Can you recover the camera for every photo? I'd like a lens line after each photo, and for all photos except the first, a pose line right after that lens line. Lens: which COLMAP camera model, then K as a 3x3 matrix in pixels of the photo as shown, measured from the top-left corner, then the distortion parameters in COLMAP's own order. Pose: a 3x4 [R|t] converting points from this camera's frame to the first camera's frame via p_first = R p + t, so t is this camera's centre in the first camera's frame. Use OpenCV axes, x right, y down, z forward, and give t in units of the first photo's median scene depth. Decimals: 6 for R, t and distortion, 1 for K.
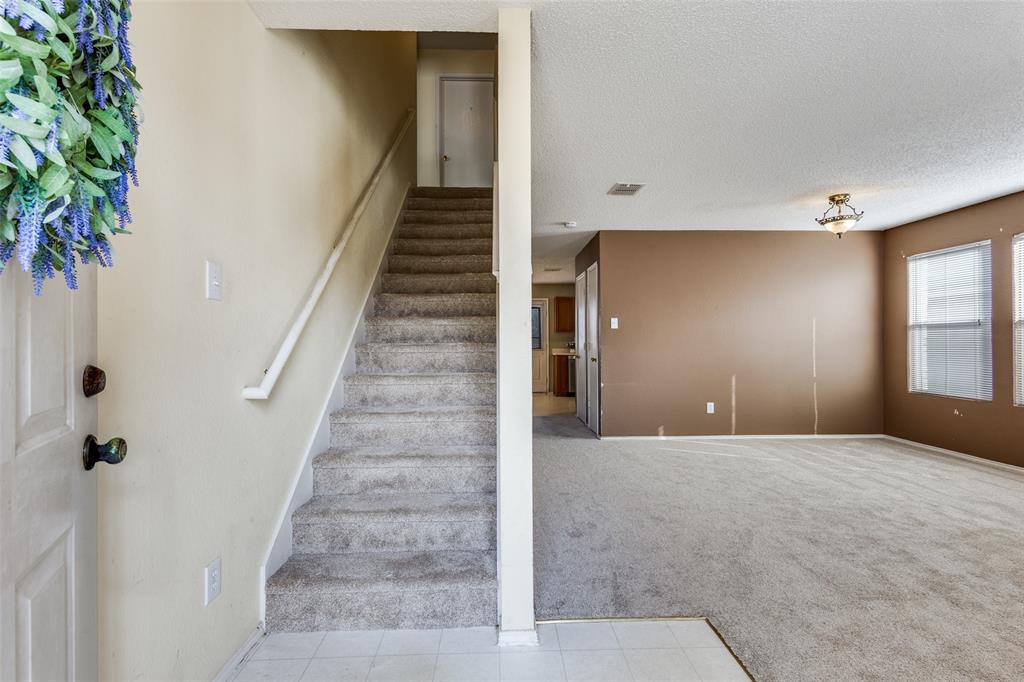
lens RADIAL K [[470.4, 0, 510.8], [0, 470.4, 342.6], [0, 0, 1]] dist [0.000227, -0.000888]
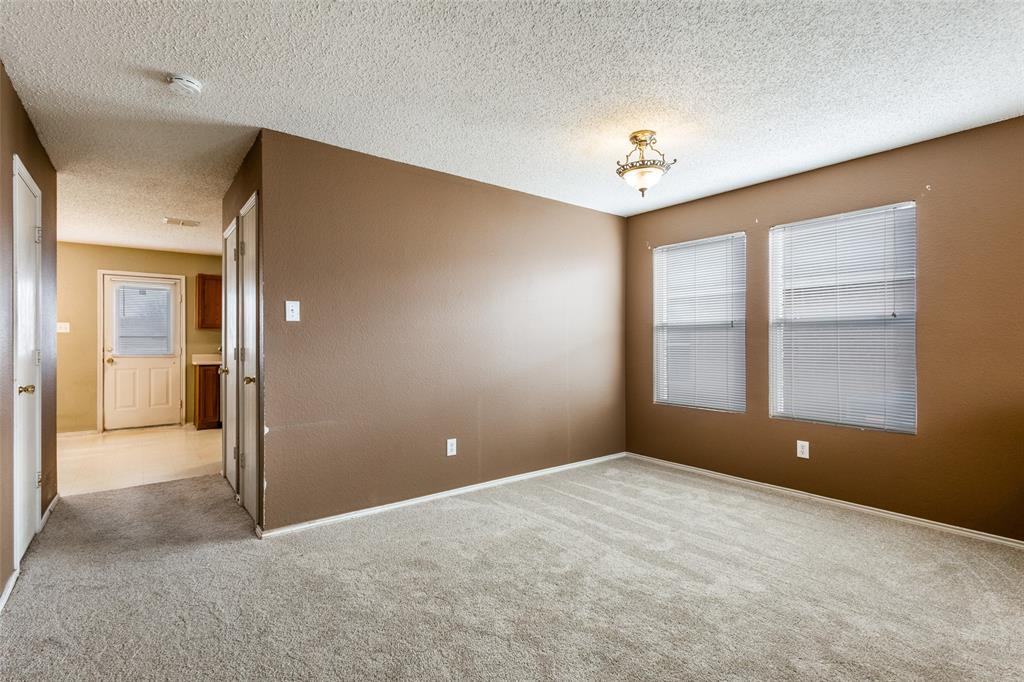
lens RADIAL K [[480.8, 0, 513.5], [0, 480.8, 339.4], [0, 0, 1]] dist [0.012806, -0.005247]
pose [[0.805464, 0.005808, 0.592616, 0.118078], [-0.001034, 0.999964, -0.008395, -0.005500], [-0.592643, 0.006148, 0.805441, 0.496012]]
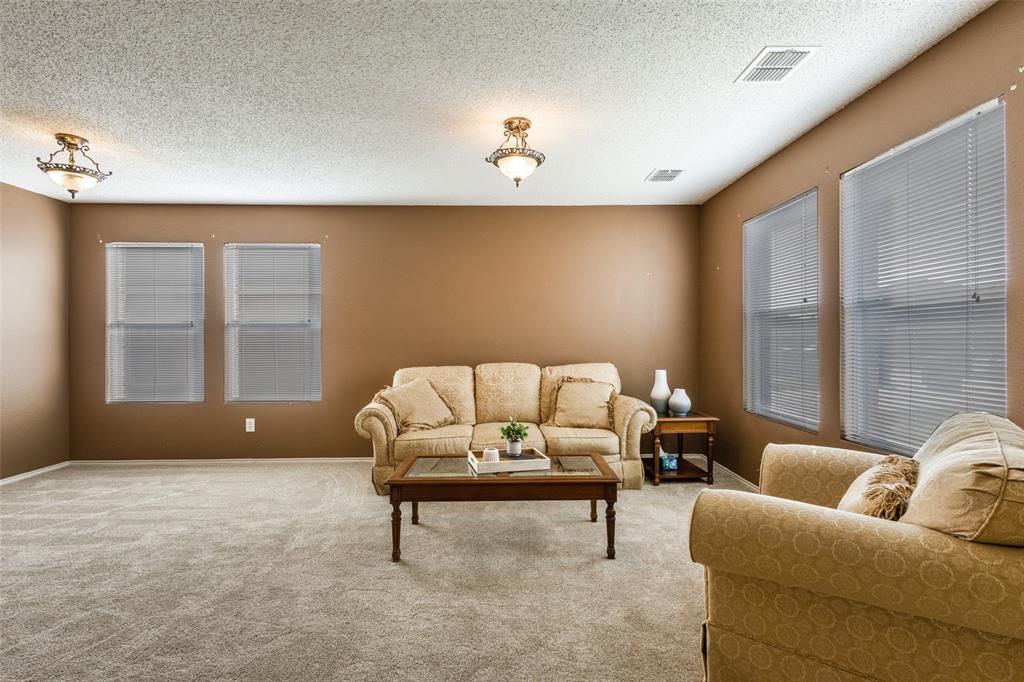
lens RADIAL K [[480.8, 0, 513.5], [0, 480.8, 339.4], [0, 0, 1]] dist [0.012806, -0.005247]
pose [[0.005284, 0.003608, 0.999980, -0.022965], [0.004183, 0.999985, -0.003630, -0.003019], [-0.999977, 0.004202, 0.005269, 0.303816]]
